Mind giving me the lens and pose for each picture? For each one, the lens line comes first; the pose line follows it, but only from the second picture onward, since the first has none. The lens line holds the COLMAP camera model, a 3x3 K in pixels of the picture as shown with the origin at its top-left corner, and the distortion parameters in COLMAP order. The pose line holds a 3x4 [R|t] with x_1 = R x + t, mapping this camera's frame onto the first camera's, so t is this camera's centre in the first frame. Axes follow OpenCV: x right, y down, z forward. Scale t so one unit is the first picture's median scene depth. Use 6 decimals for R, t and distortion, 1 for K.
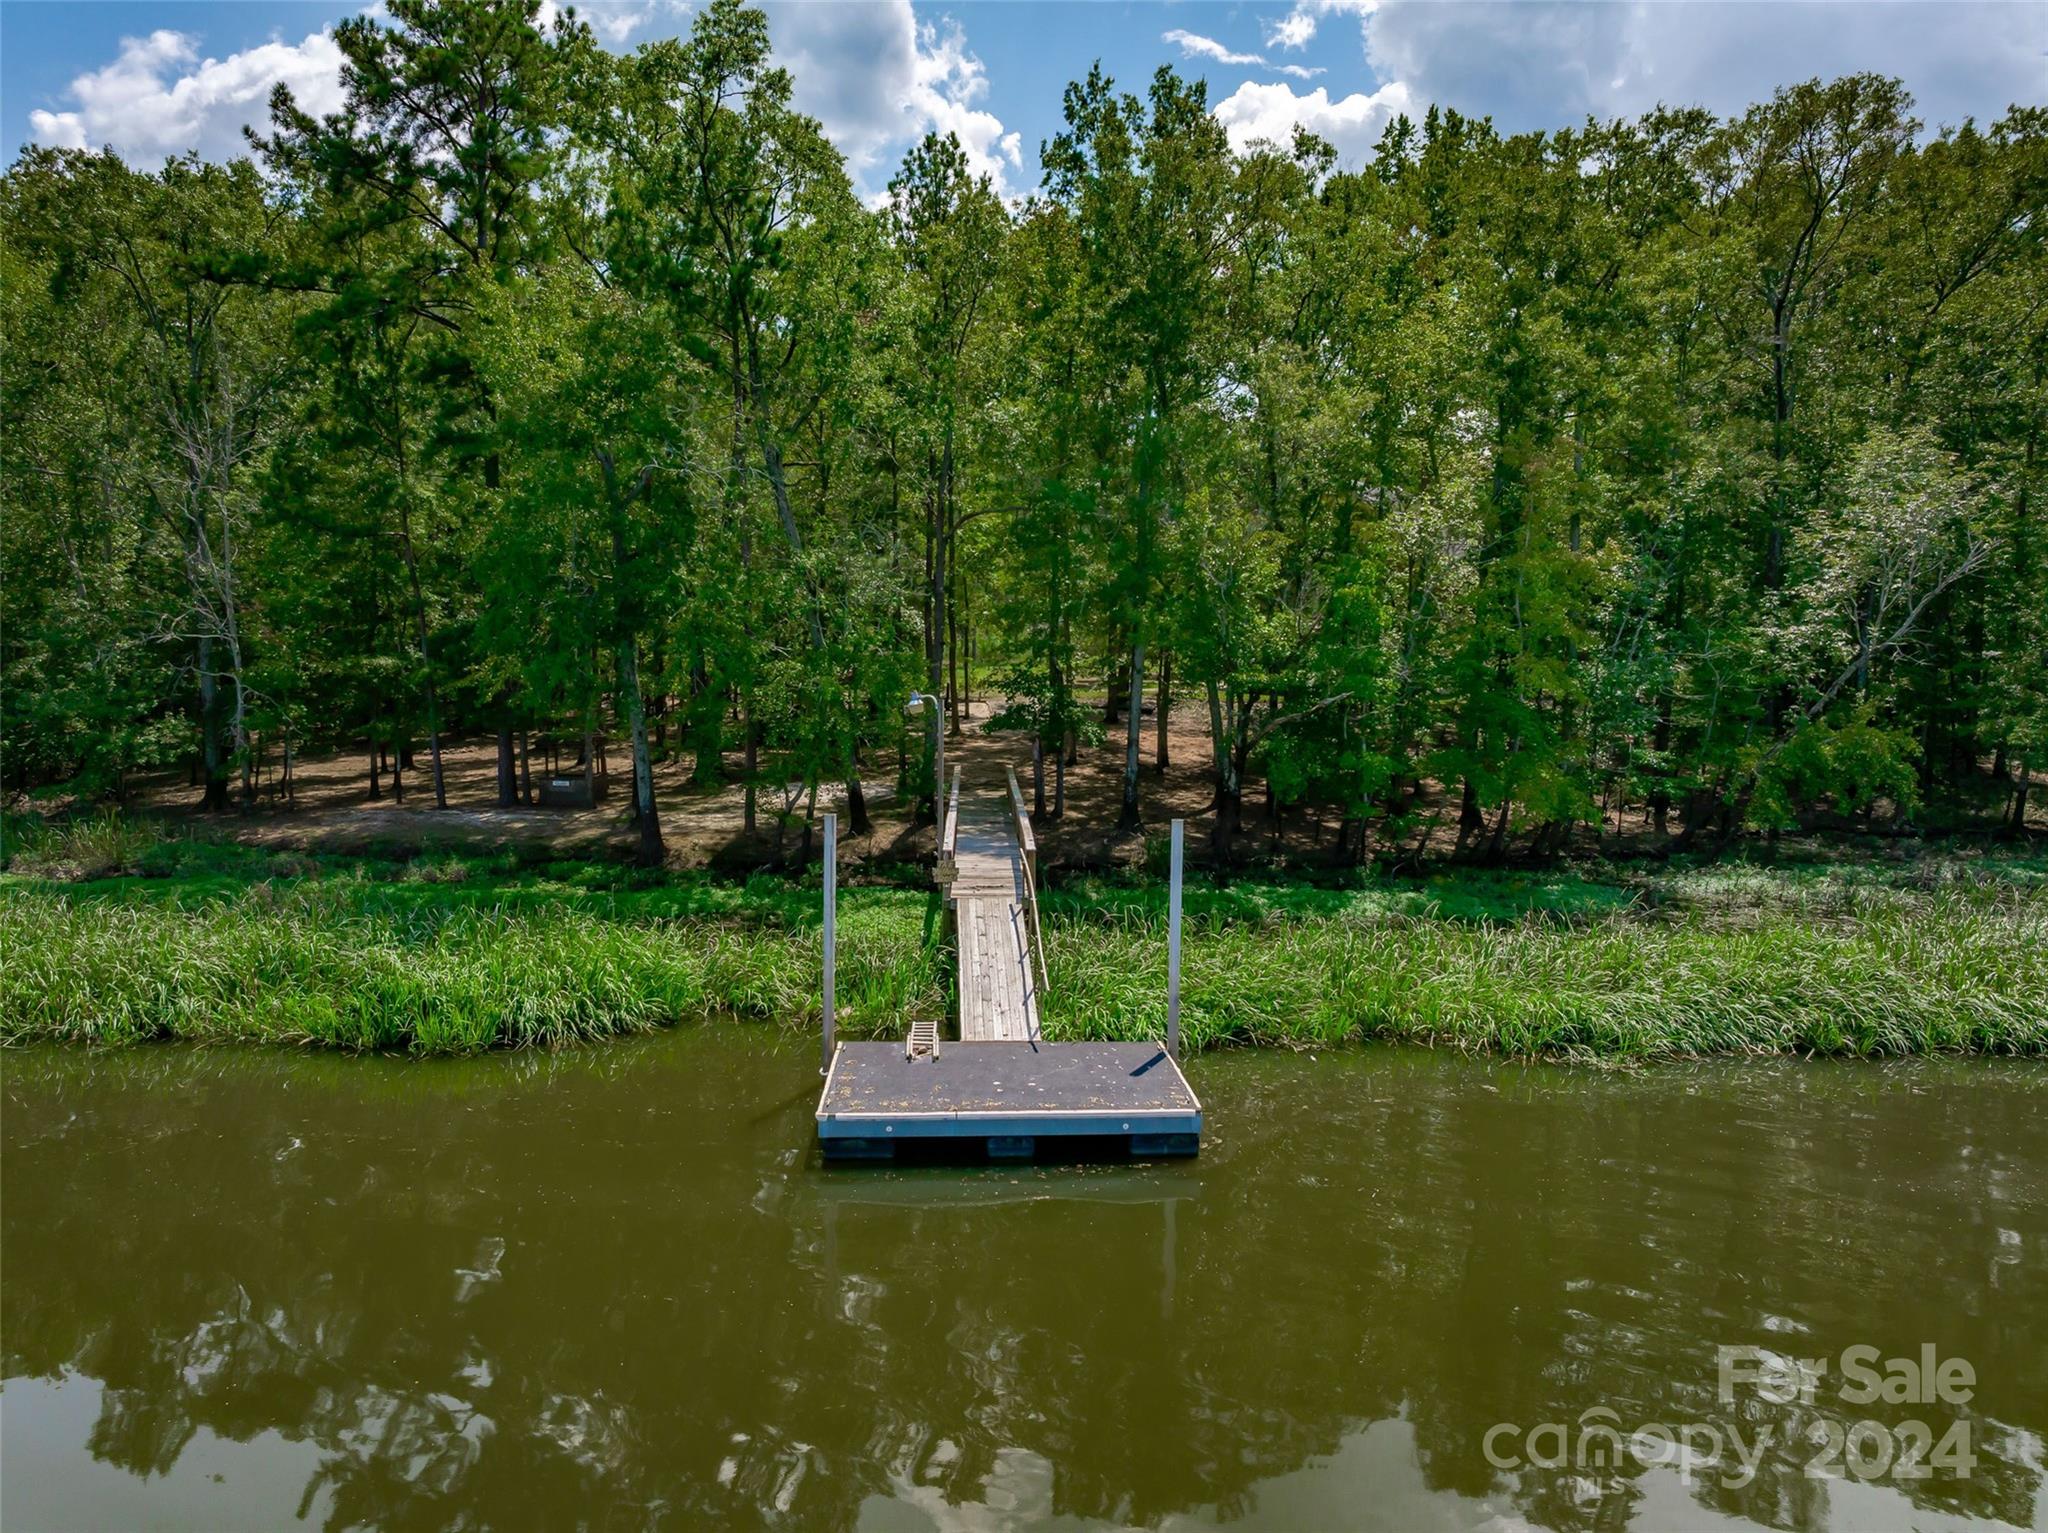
lens RADIAL K [[1461.6, 0, 1017.6], [0, 1461.6, 741.6], [0, 0, 1]] dist [-0.039610, 0.003610]
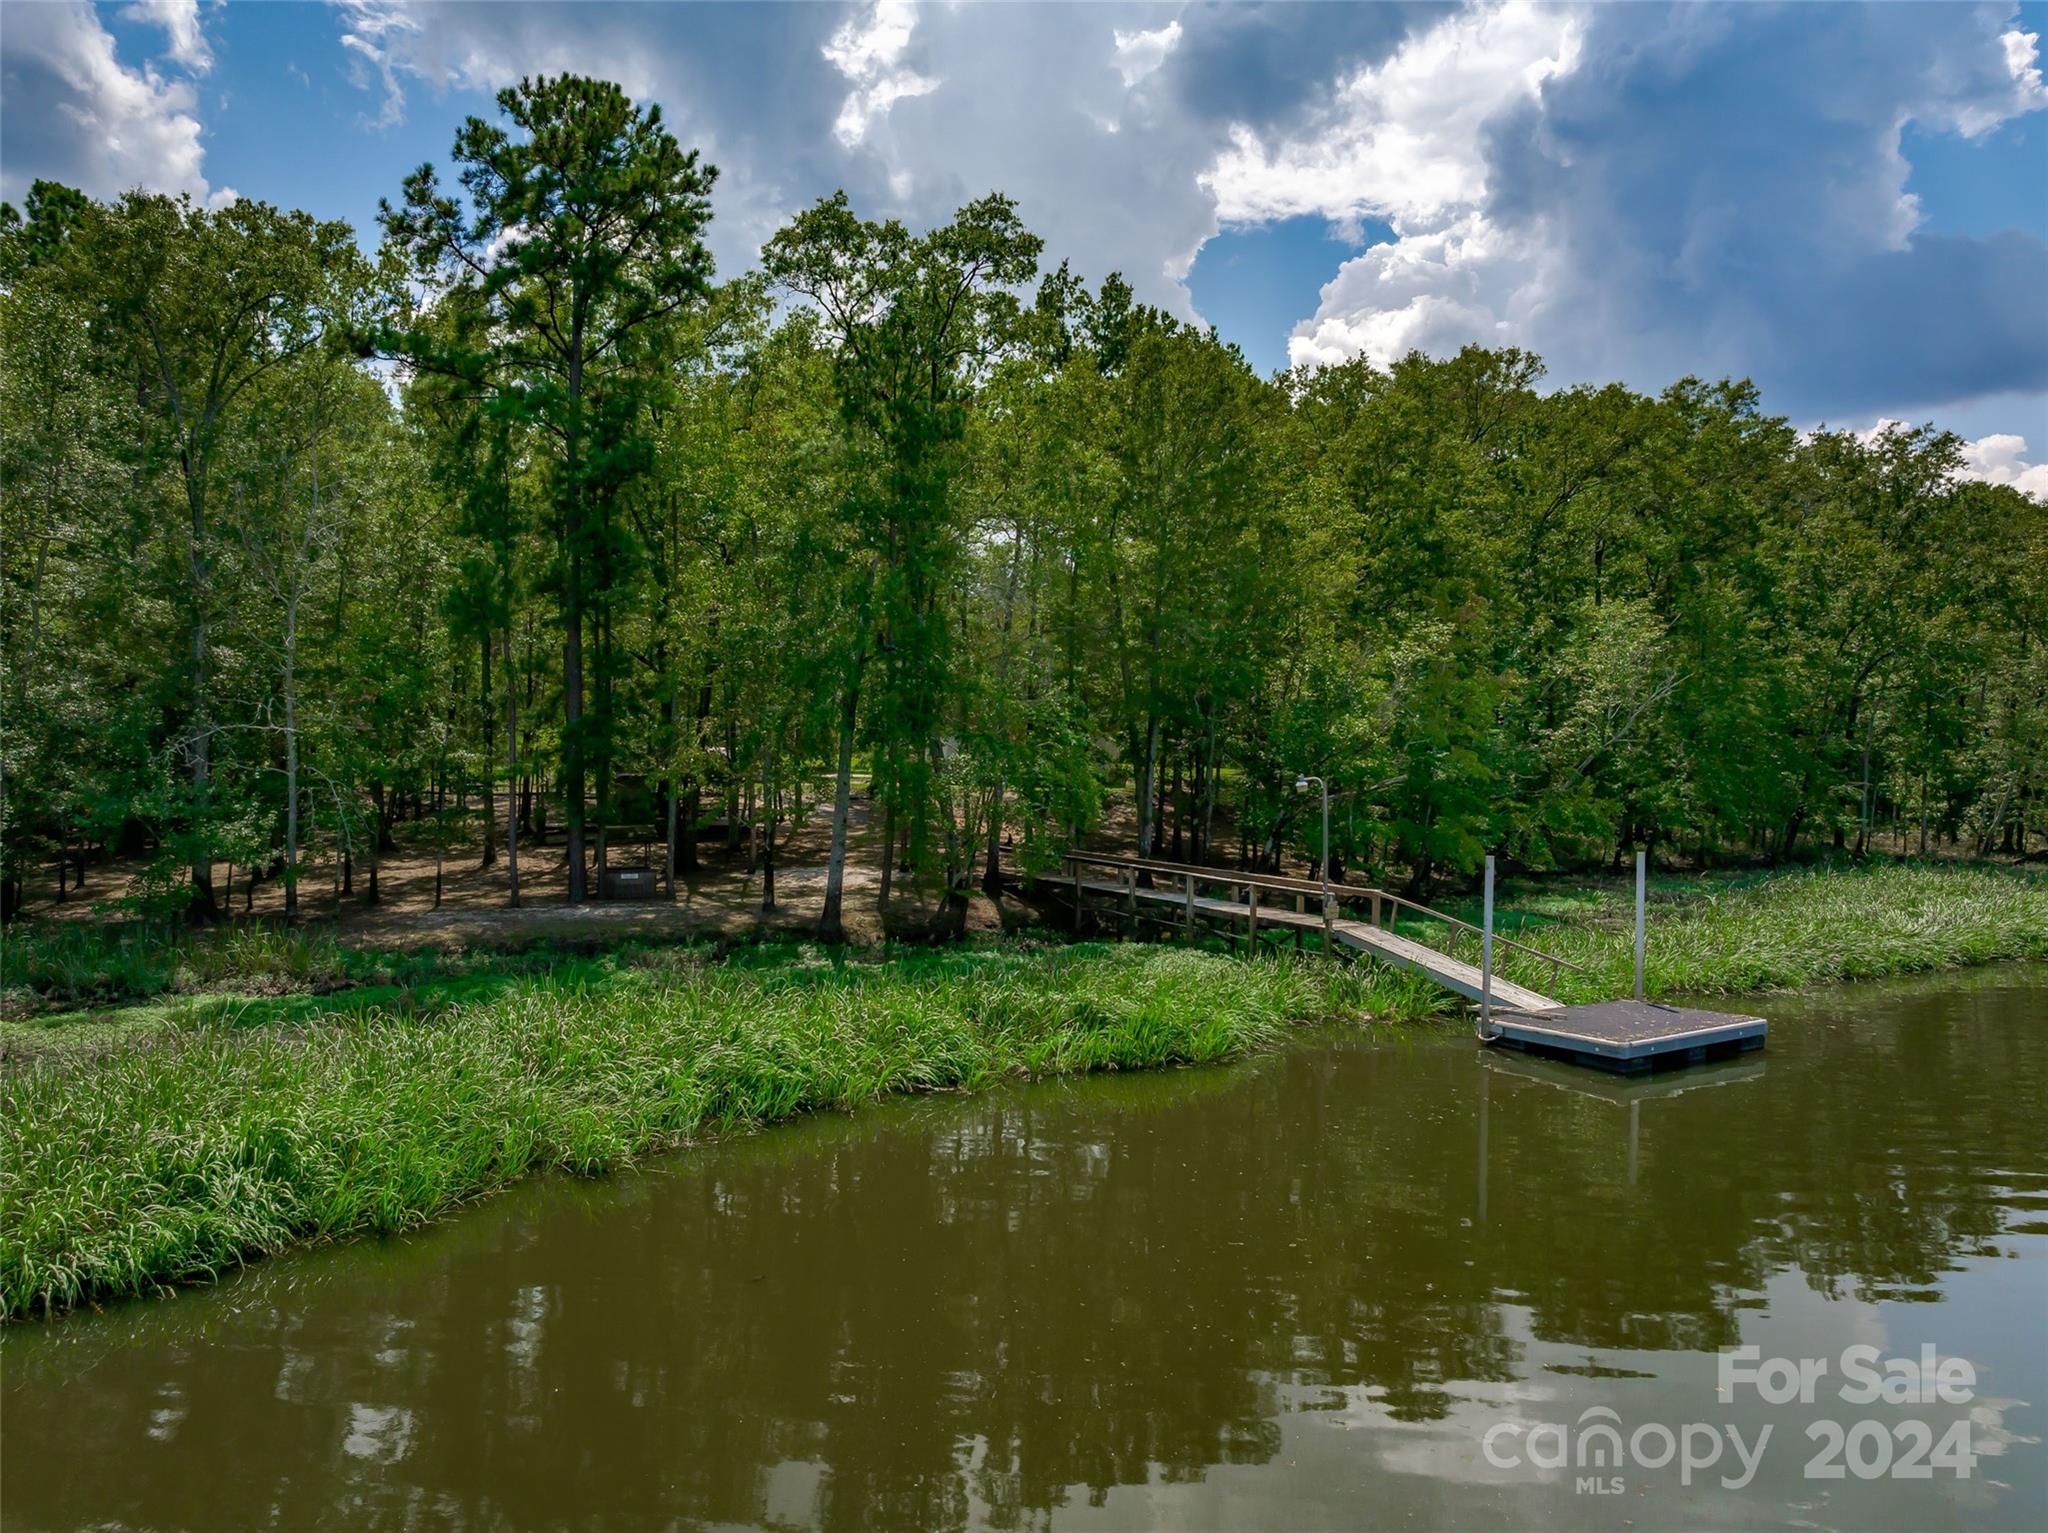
lens RADIAL K [[1461.6, 0, 1017.6], [0, 1461.6, 741.6], [0, 0, 1]] dist [-0.039610, 0.003610]
pose [[0.882087, 0.004840, 0.471061, -0.669197], [0.029289, 0.997449, -0.065095, 0.011194], [-0.470174, 0.071216, 0.879696, -0.025340]]
